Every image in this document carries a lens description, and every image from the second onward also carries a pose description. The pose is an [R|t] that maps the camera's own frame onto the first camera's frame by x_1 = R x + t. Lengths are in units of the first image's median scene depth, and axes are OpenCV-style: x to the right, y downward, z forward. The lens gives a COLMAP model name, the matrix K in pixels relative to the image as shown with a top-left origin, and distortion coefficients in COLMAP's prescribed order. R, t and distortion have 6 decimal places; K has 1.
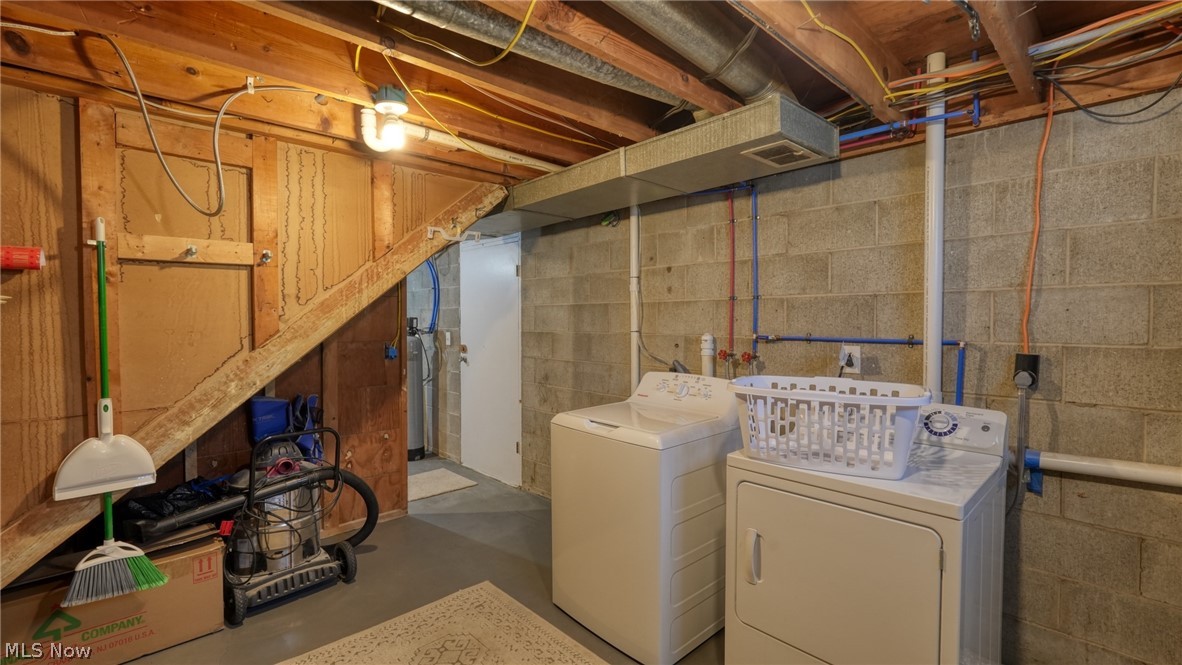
lens RADIAL K [[511.6, 0, 591.0], [0, 511.6, 332.5], [0, 0, 1]] dist [-0.002570, 0.000163]
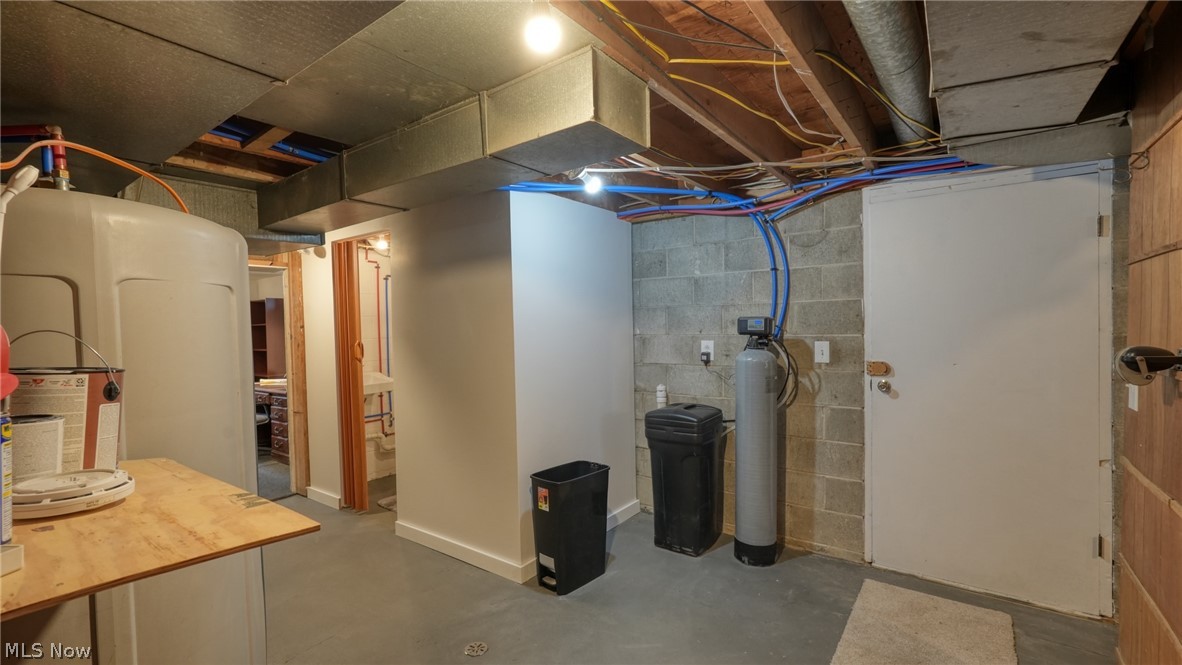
lens RADIAL K [[511.6, 0, 591.0], [0, 511.6, 332.5], [0, 0, 1]] dist [-0.002570, 0.000163]
pose [[0.983572, -0.031161, 0.177807, -0.670934], [0.031378, 0.999506, 0.001591, -0.020807], [-0.177768, 0.004014, 0.984064, 0.481844]]
